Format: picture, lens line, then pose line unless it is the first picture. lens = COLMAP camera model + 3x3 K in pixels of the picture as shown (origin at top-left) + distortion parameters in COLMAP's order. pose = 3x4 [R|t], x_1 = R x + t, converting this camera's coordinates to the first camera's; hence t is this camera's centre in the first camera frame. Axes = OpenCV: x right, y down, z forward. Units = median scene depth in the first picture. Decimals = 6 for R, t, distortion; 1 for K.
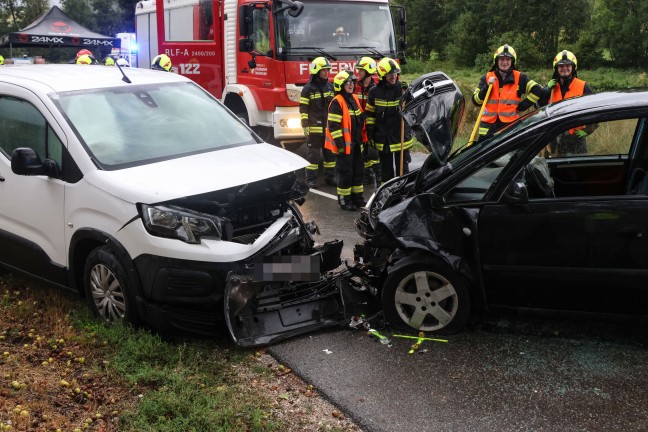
lens RADIAL K [[740.6, 0, 324.0], [0, 740.6, 216.0], [0, 0, 1]] dist [0.022152, 0.029584]
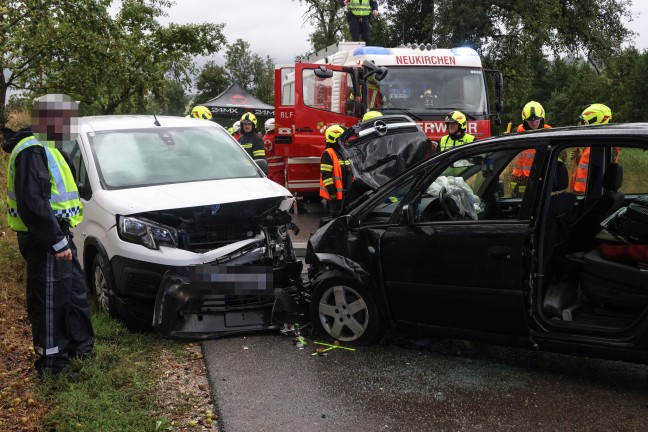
lens RADIAL K [[740.6, 0, 324.0], [0, 740.6, 216.0], [0, 0, 1]] dist [0.022152, 0.029584]
pose [[0.959035, 0.037662, -0.280774, 0.390740], [-0.066081, 0.993523, -0.092444, 0.070104], [0.275474, 0.107211, 0.955311, -0.078267]]
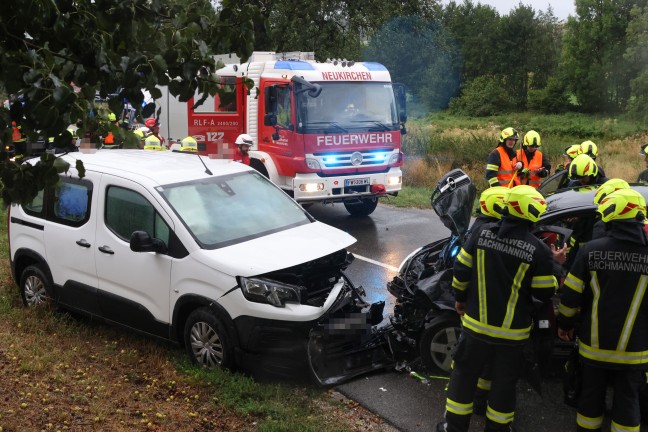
lens RADIAL K [[740.6, 0, 324.0], [0, 740.6, 216.0], [0, 0, 1]] dist [0.022152, 0.029584]
pose [[0.999297, 0.001022, 0.037479, -0.134246], [0.000765, 0.998865, -0.047627, -0.056014], [-0.037485, 0.047623, 0.998162, -0.294050]]
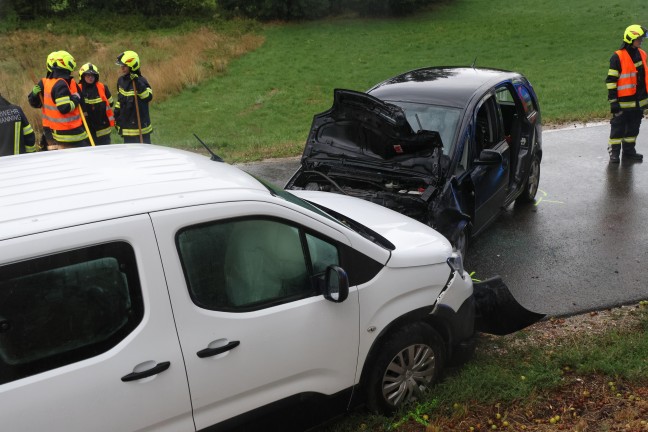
lens RADIAL K [[740.6, 0, 324.0], [0, 740.6, 216.0], [0, 0, 1]] dist [0.022152, 0.029584]
pose [[0.206338, -0.300264, 0.931271, -1.106613], [0.244420, 0.937397, 0.248084, -0.334311], [-0.947462, 0.176432, 0.266811, 0.802262]]
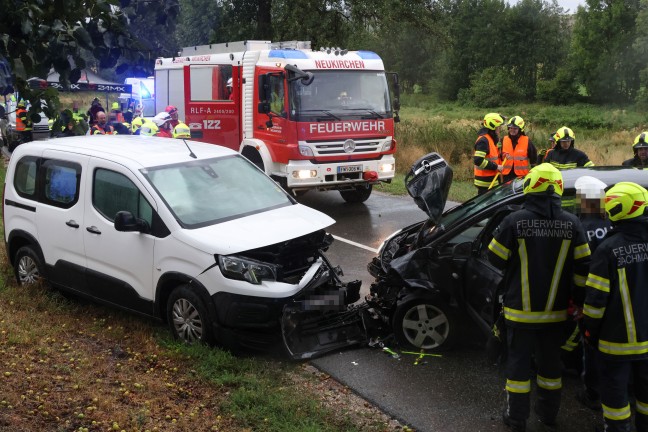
lens RADIAL K [[740.6, 0, 324.0], [0, 740.6, 216.0], [0, 0, 1]] dist [0.022152, 0.029584]
pose [[0.999738, 0.003449, 0.022635, -0.075295], [-0.002618, 0.999325, -0.036651, -0.035040], [-0.022746, 0.036582, 0.999072, -0.339587]]
